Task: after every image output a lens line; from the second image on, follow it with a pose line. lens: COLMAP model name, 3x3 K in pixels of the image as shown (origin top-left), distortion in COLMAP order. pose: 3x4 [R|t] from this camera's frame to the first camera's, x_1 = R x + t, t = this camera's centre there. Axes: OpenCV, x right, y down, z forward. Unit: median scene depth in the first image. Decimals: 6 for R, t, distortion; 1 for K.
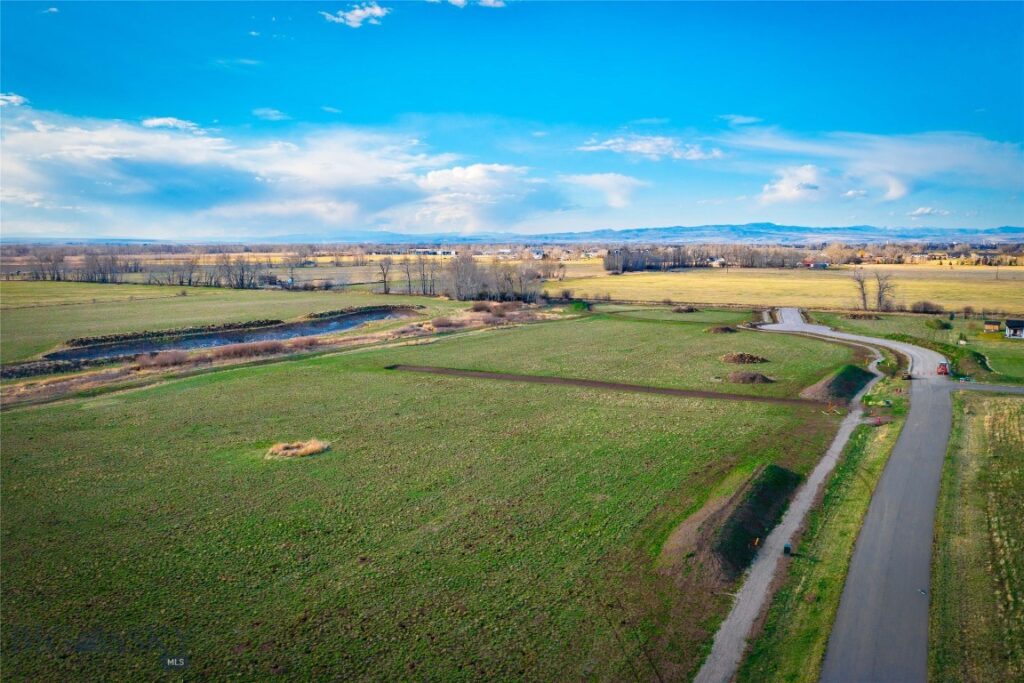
lens RADIAL K [[809.6, 0, 515.0], [0, 809.6, 339.8], [0, 0, 1]] dist [-0.021001, -0.000624]
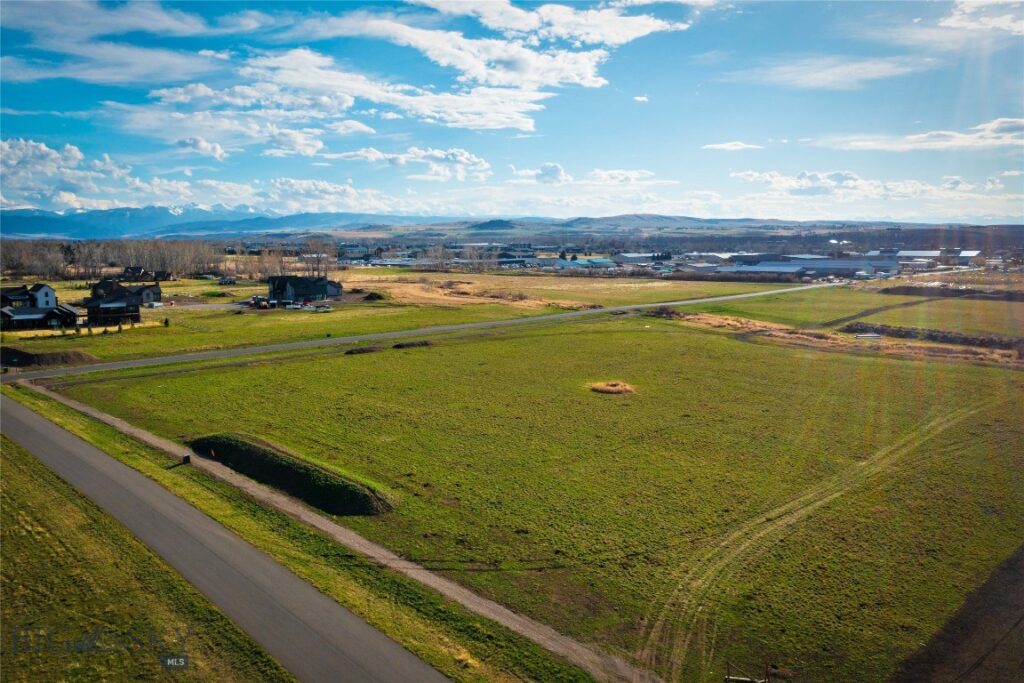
lens RADIAL K [[809.6, 0, 514.0], [0, 809.6, 335.7], [0, 0, 1]] dist [-0.021001, -0.000624]
pose [[-0.328586, 0.114750, -0.937477, 0.954500], [-0.103946, 0.982168, 0.156654, -0.118237], [0.938736, 0.148921, -0.310799, 1.340088]]
